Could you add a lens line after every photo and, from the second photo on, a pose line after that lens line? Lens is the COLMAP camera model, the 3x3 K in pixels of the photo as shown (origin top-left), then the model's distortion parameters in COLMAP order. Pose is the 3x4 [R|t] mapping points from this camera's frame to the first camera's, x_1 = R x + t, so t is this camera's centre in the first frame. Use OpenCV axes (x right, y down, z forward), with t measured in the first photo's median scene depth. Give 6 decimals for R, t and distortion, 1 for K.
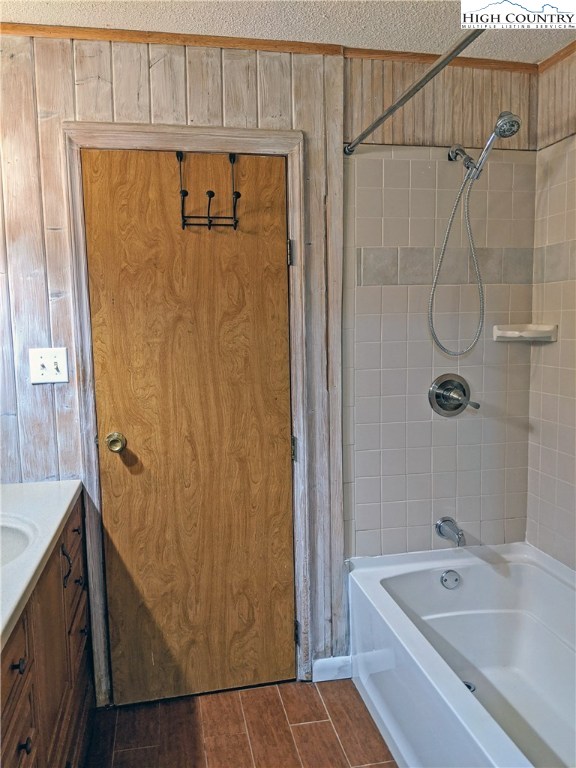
lens RADIAL K [[613.0, 0, 288.0], [0, 613.0, 384.0], [0, 0, 1]] dist [0.082720, -0.178947]
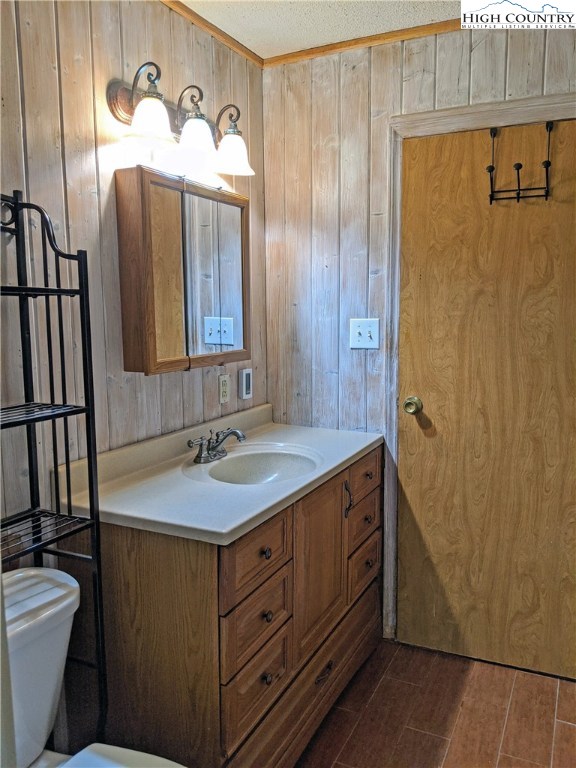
lens RADIAL K [[613.0, 0, 288.0], [0, 613.0, 384.0], [0, 0, 1]] dist [0.082720, -0.178947]
pose [[0.792872, 0.090249, -0.602668, 0.202022], [-0.074619, 0.995909, 0.050967, 0.016733], [0.604802, 0.004560, 0.796363, -0.012511]]
